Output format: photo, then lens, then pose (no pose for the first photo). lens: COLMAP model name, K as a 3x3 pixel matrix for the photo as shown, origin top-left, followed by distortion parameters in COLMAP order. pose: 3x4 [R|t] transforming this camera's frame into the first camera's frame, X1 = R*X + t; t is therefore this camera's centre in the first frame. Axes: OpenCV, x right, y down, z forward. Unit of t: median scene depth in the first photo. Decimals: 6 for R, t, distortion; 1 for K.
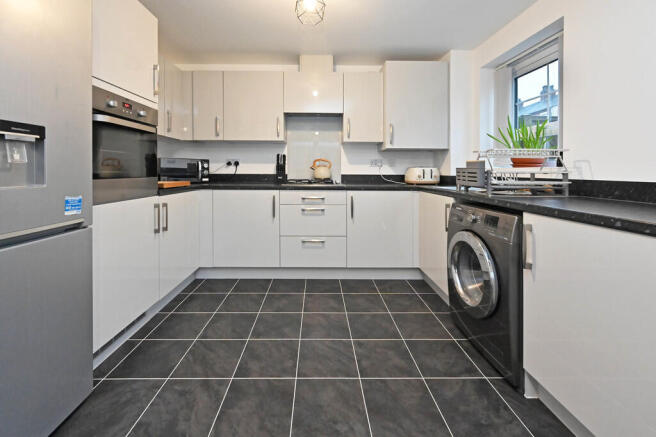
lens RADIAL K [[257.2, 0, 317.7], [0, 257.2, 129.5], [0, 0, 1]] dist [-0.000375, -0.000016]
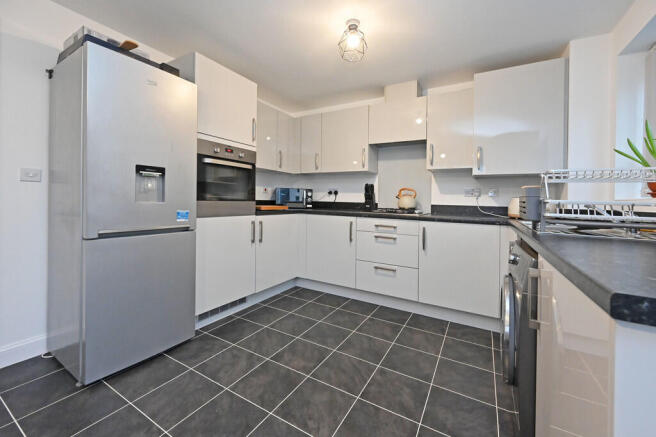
lens RADIAL K [[254.6, 0, 340.4], [0, 254.6, 155.5], [0, 0, 1]] dist [0.000173, 0.000040]
pose [[0.873899, -0.068631, -0.481239, 0.338972], [0.057349, 0.997626, -0.038134, 0.016733], [0.482714, 0.005727, 0.875760, 0.033203]]
